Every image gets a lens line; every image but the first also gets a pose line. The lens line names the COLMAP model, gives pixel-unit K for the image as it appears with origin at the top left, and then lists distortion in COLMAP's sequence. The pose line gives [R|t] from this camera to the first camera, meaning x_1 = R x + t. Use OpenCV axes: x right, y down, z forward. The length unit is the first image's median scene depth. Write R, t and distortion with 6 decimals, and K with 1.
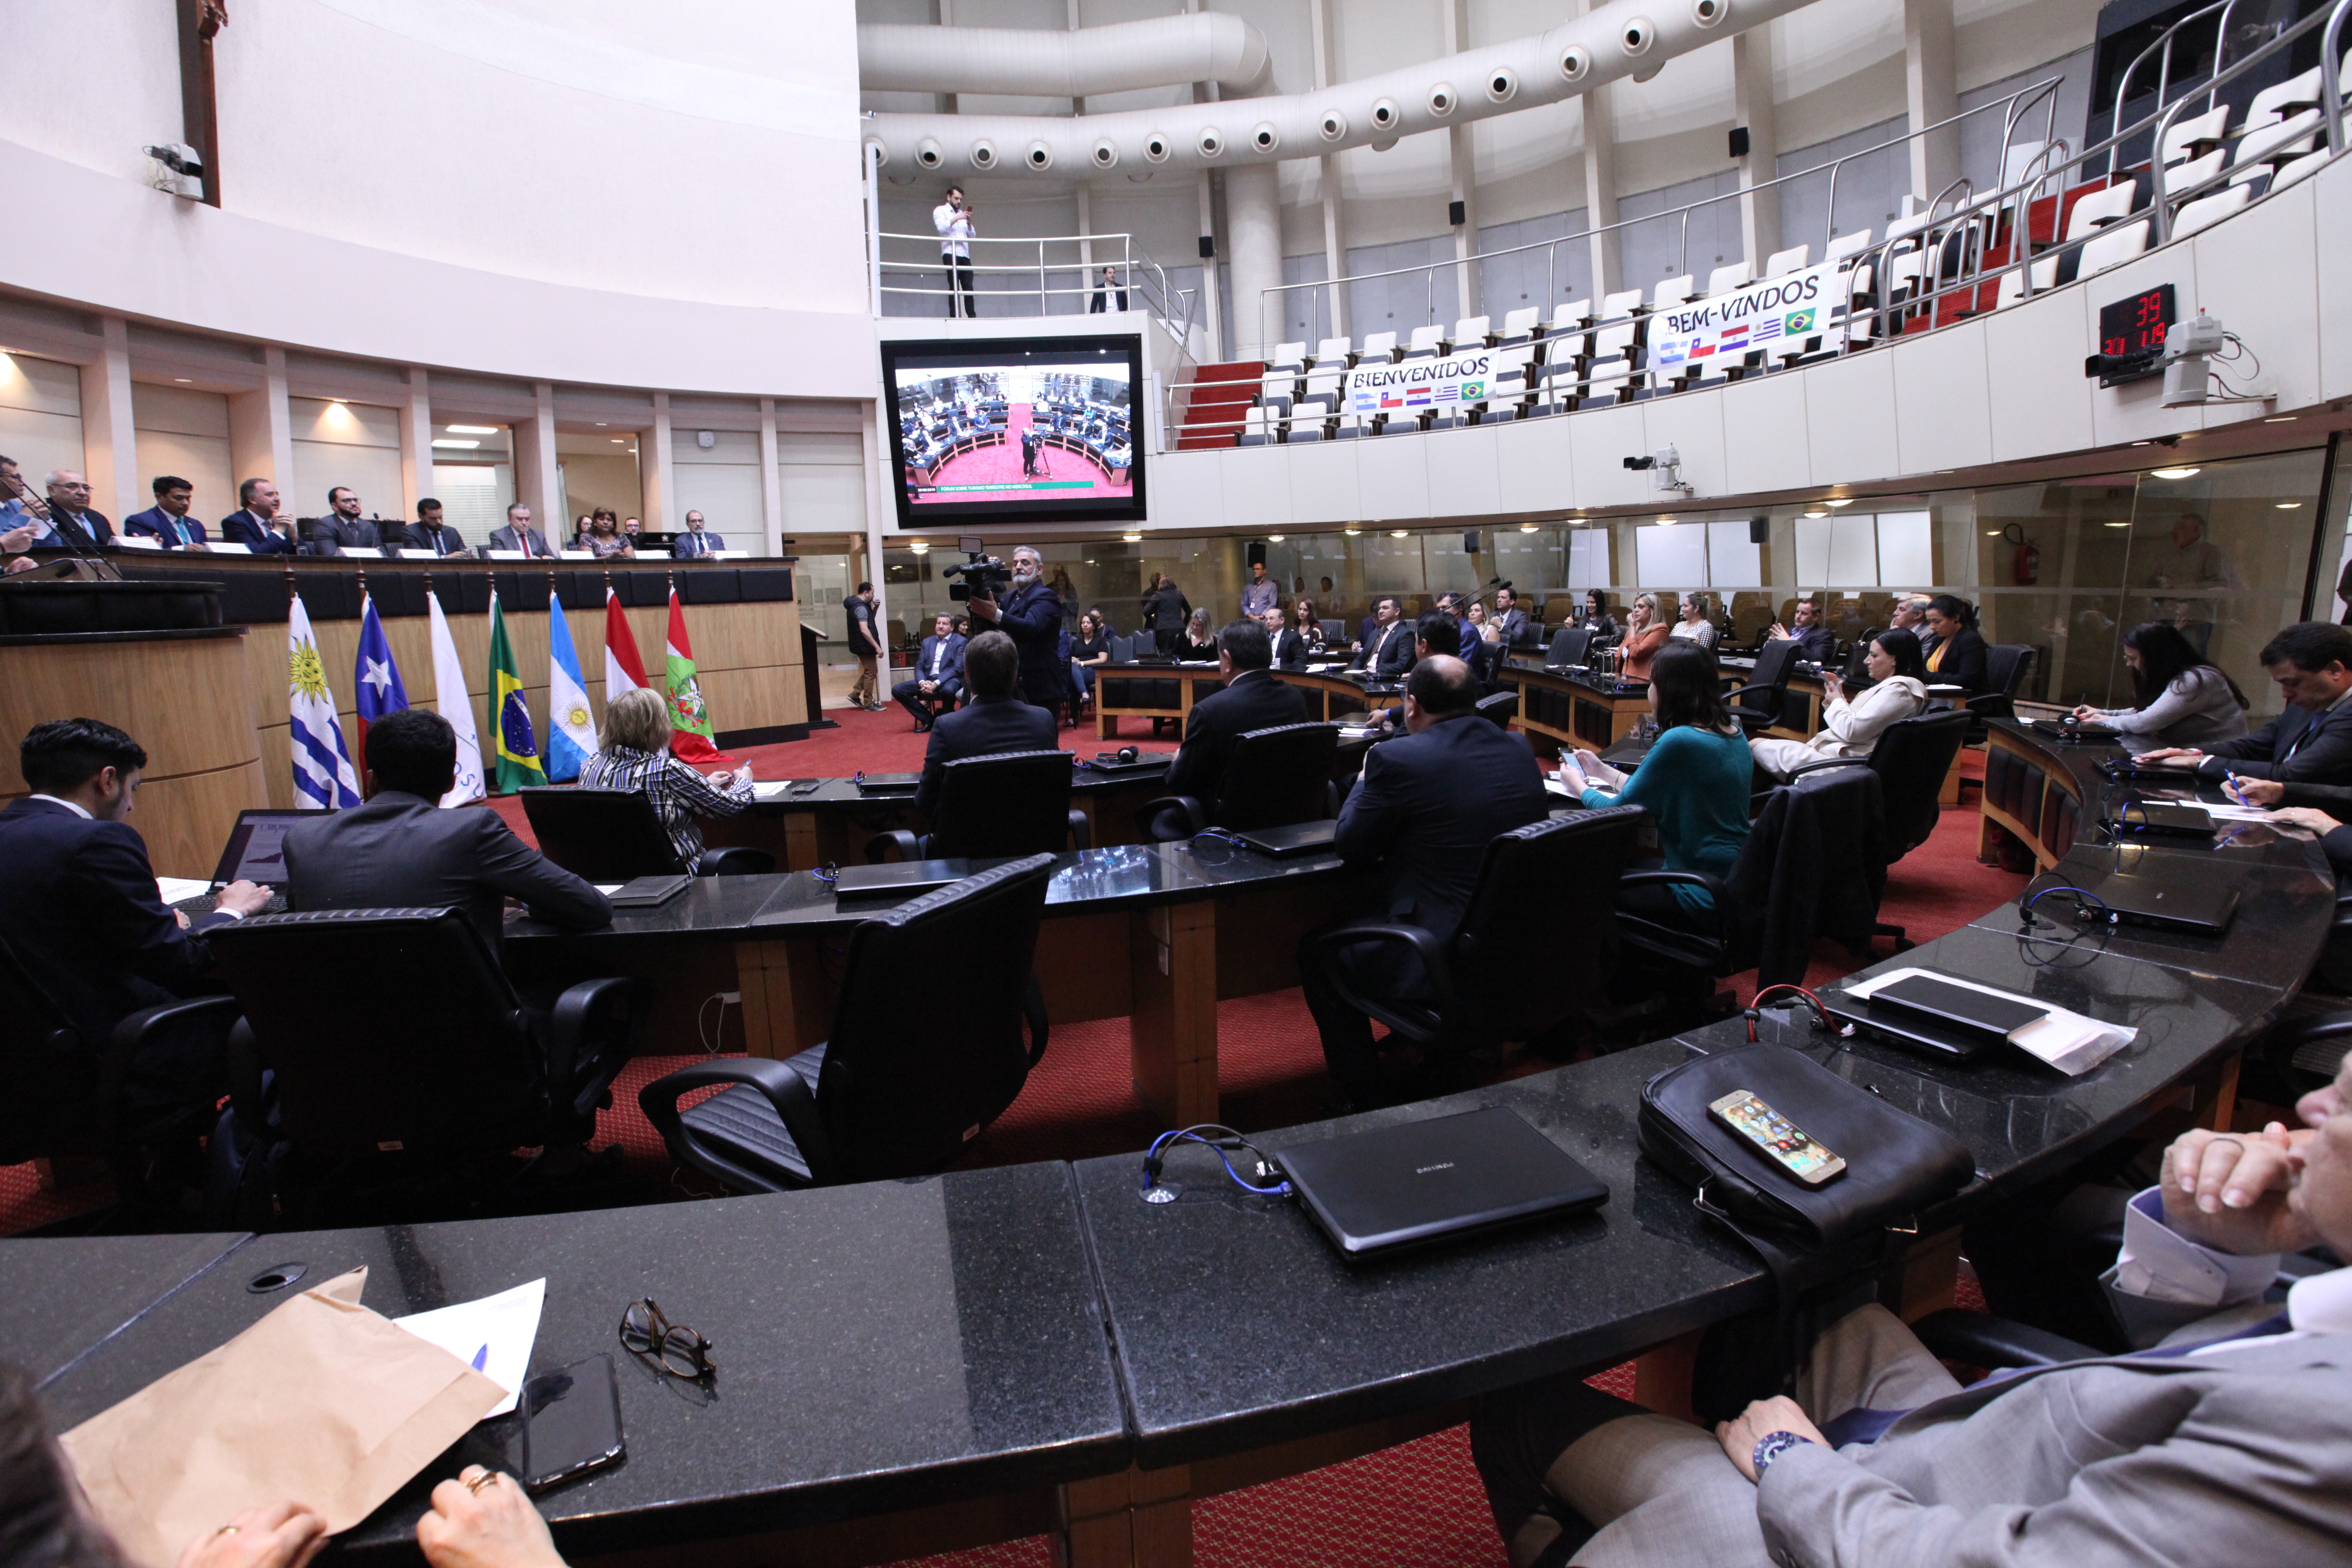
lens RADIAL K [[1068.1, 0, 1177.2], [0, 1068.1, 792.8], [0, 0, 1]] dist [-0.045820, 0.014021]
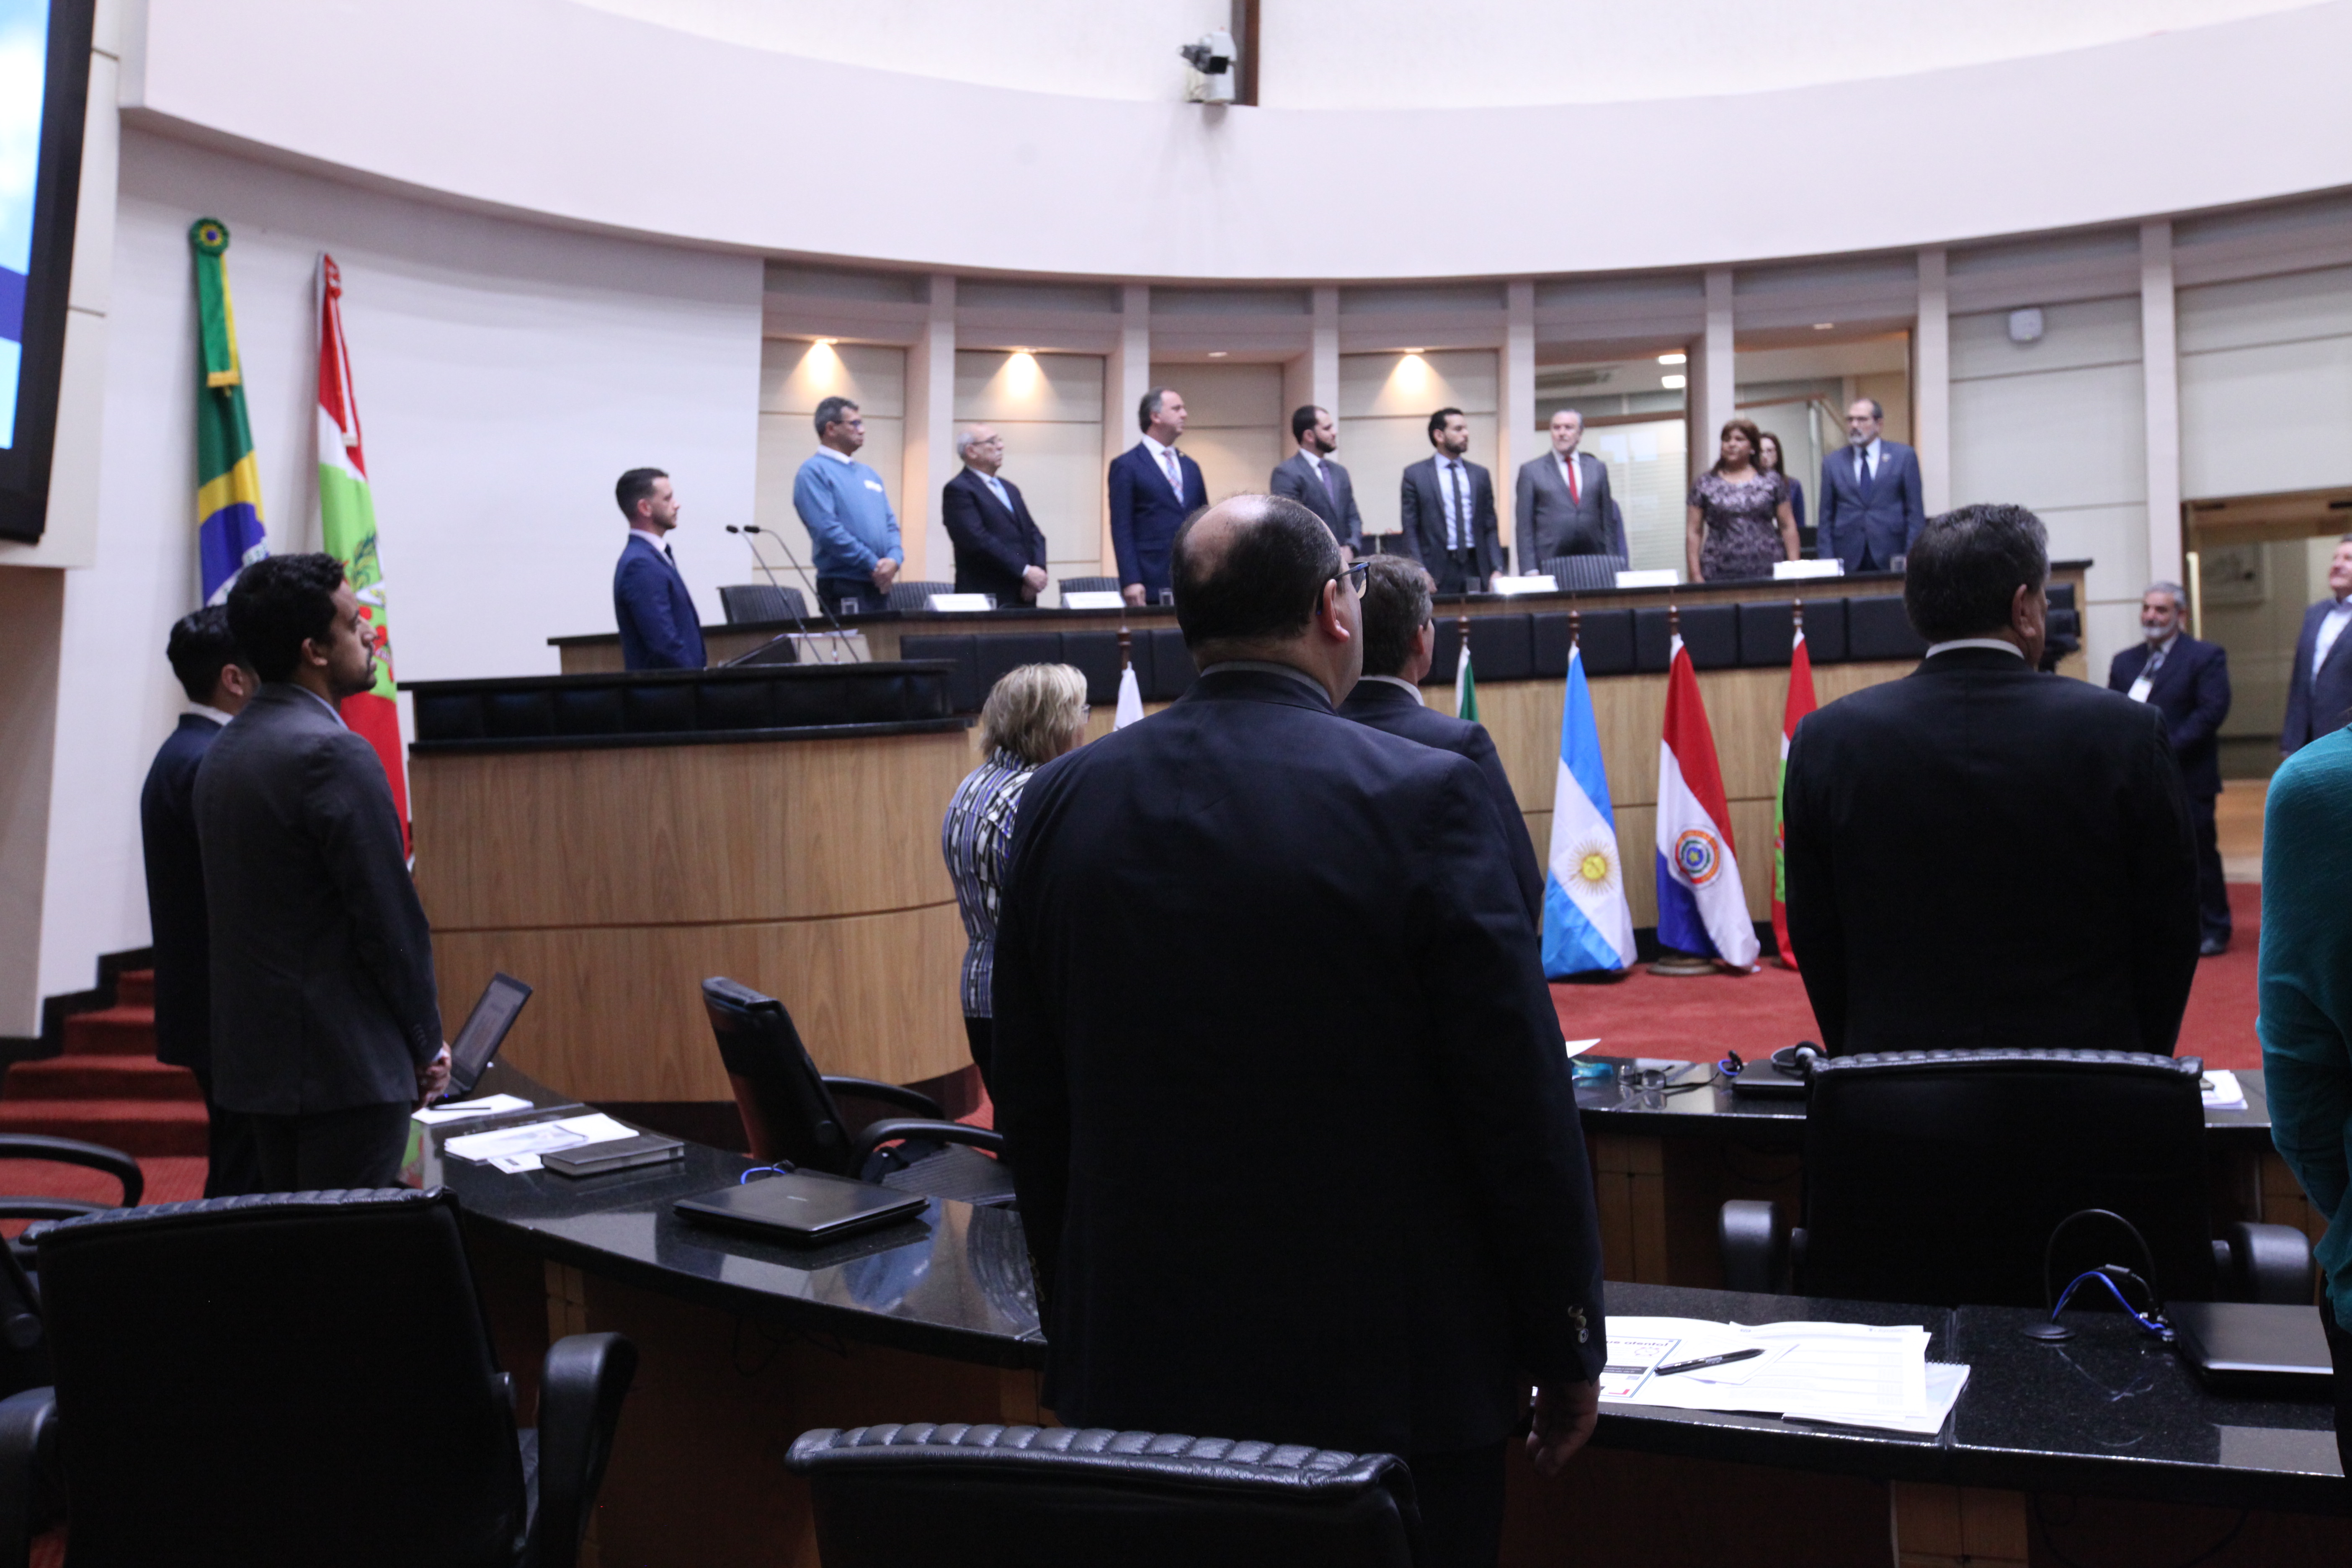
lens RADIAL K [[2217.9, 0, 1177.2], [0, 2217.9, 783.6], [0, 0, 1]] dist [-0.004037, 0.142851]
pose [[0.581224, 0.032518, -0.813094, 0.247376], [-0.118666, 0.991907, -0.045157, -0.035222], [0.805045, 0.122733, 0.580378, 0.128643]]
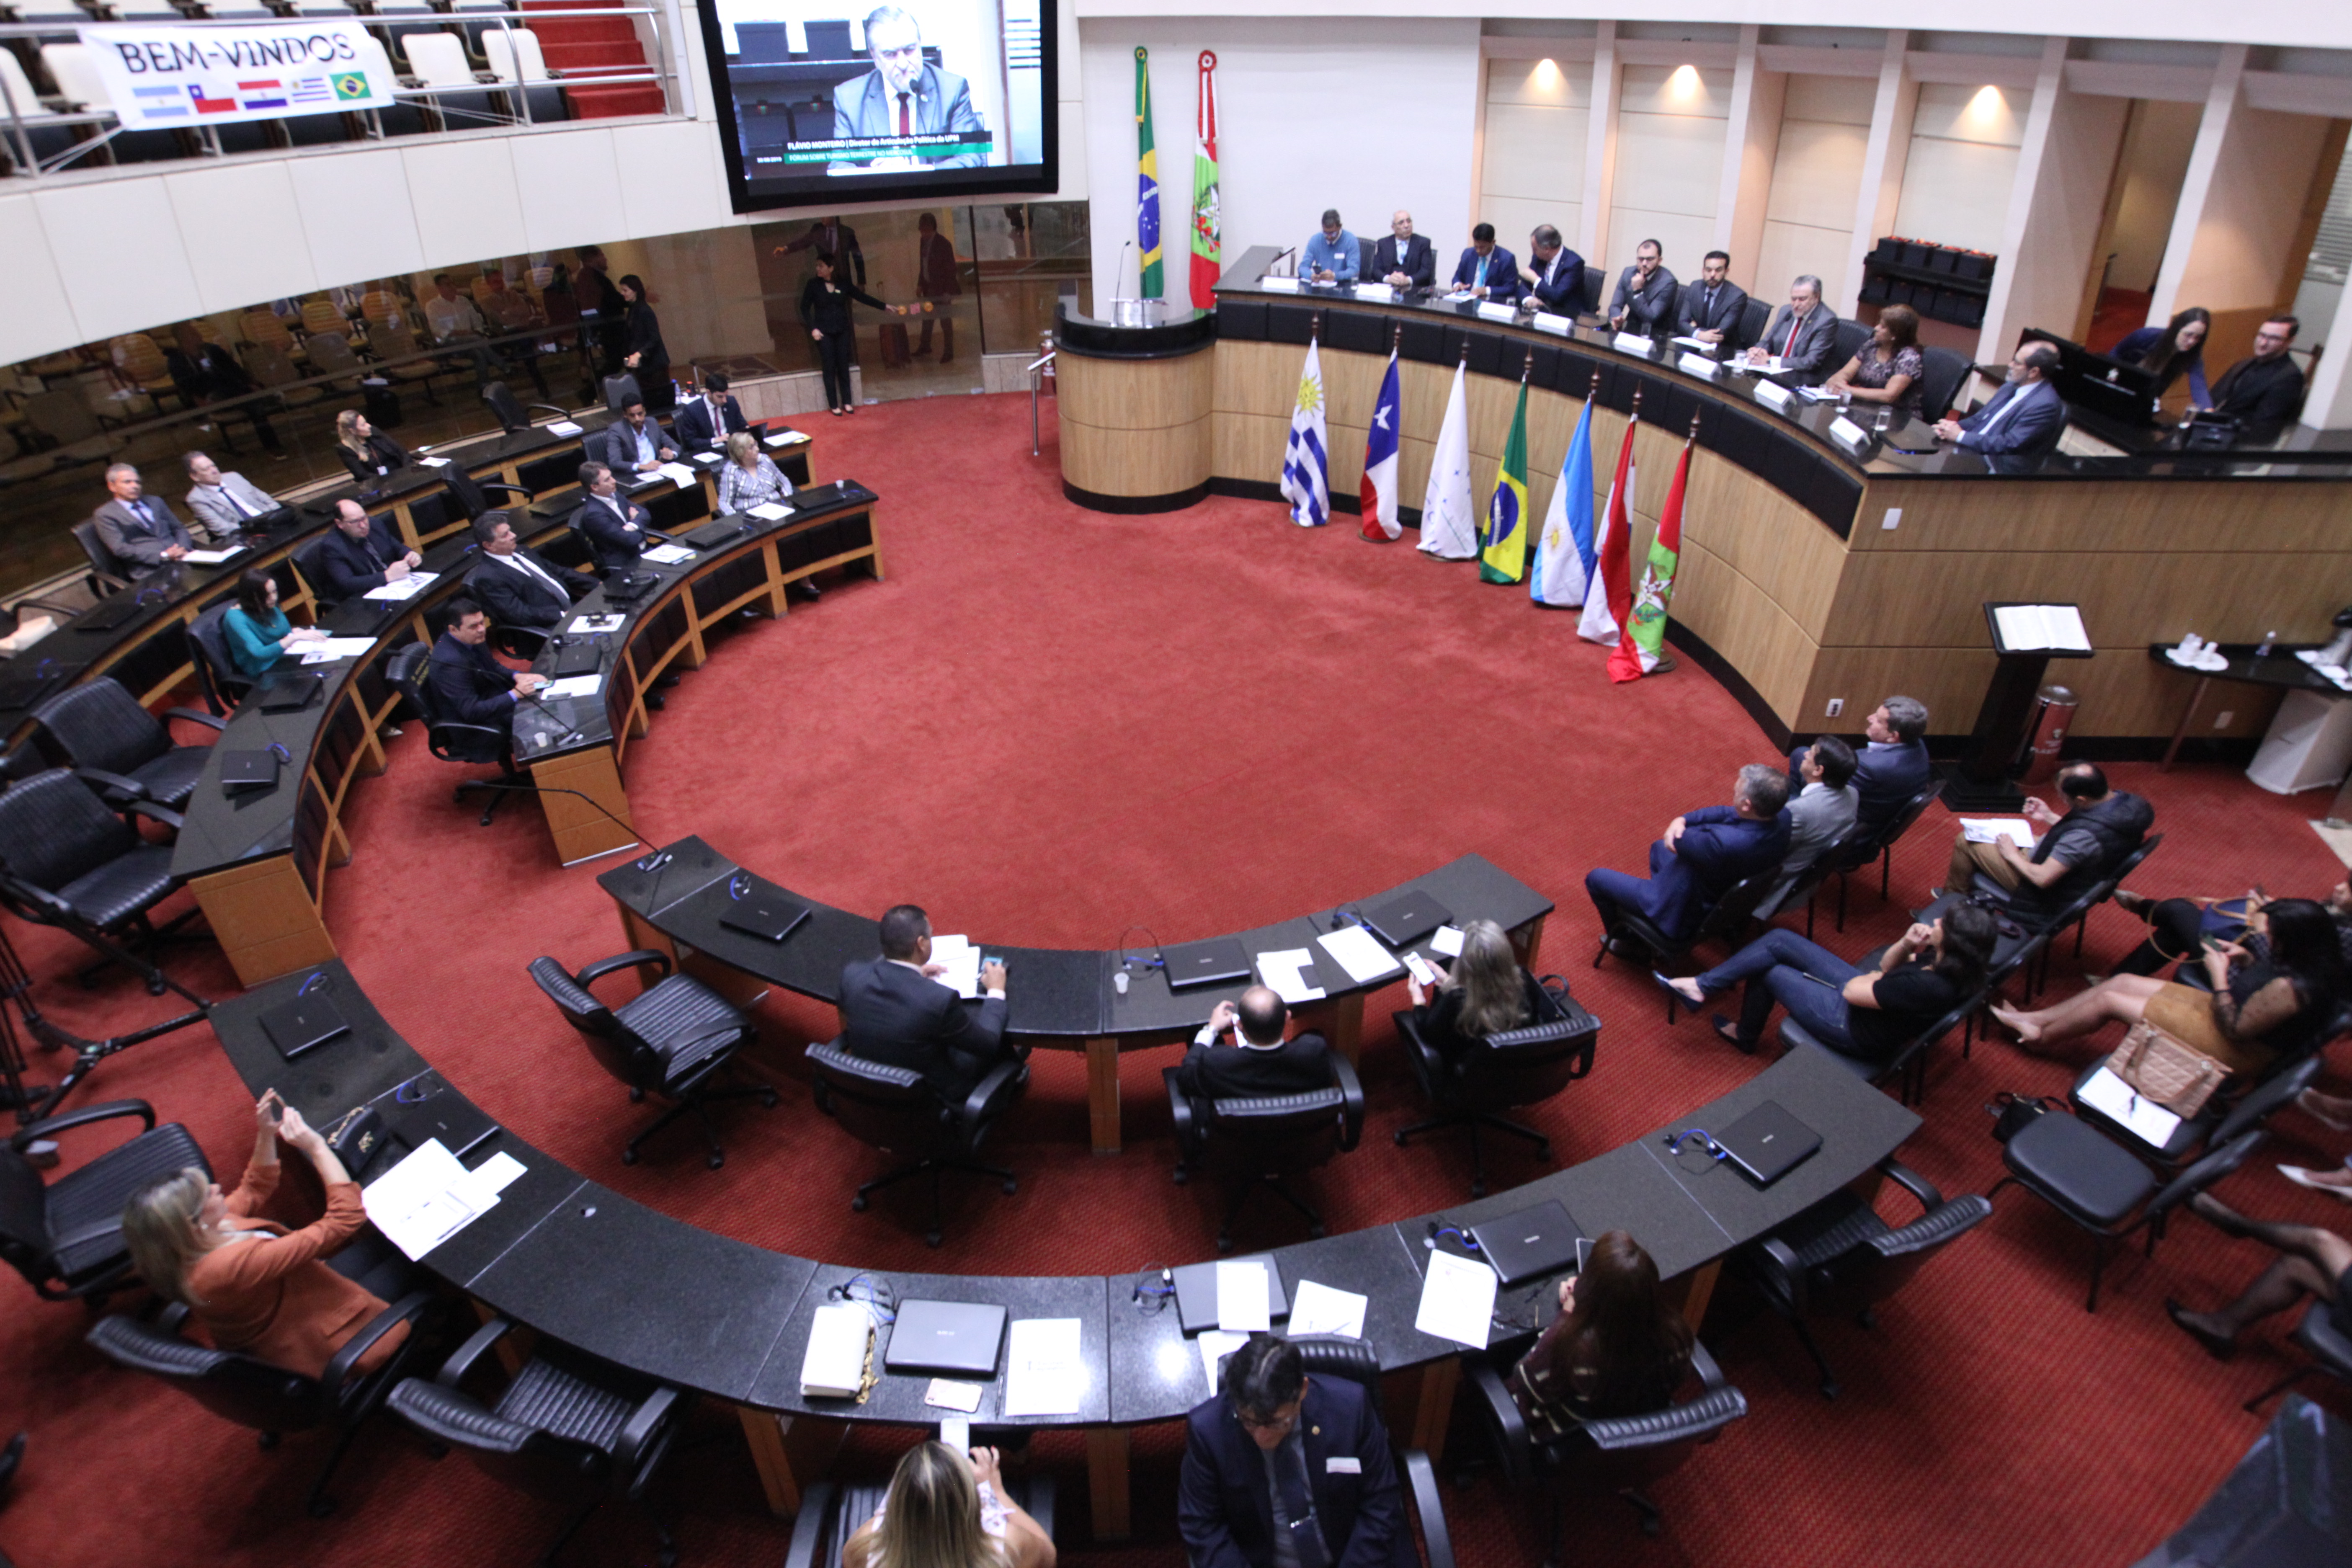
lens RADIAL K [[1313.9, 0, 1173.4], [0, 1313.9, 784.8], [0, 0, 1]] dist [-0.058582, 0.050659]
pose [[-0.595069, 0.459725, -0.659201, 0.437238], [-0.137917, 0.749651, 0.647304, -0.565667], [0.791753, 0.476106, -0.382690, 1.217191]]
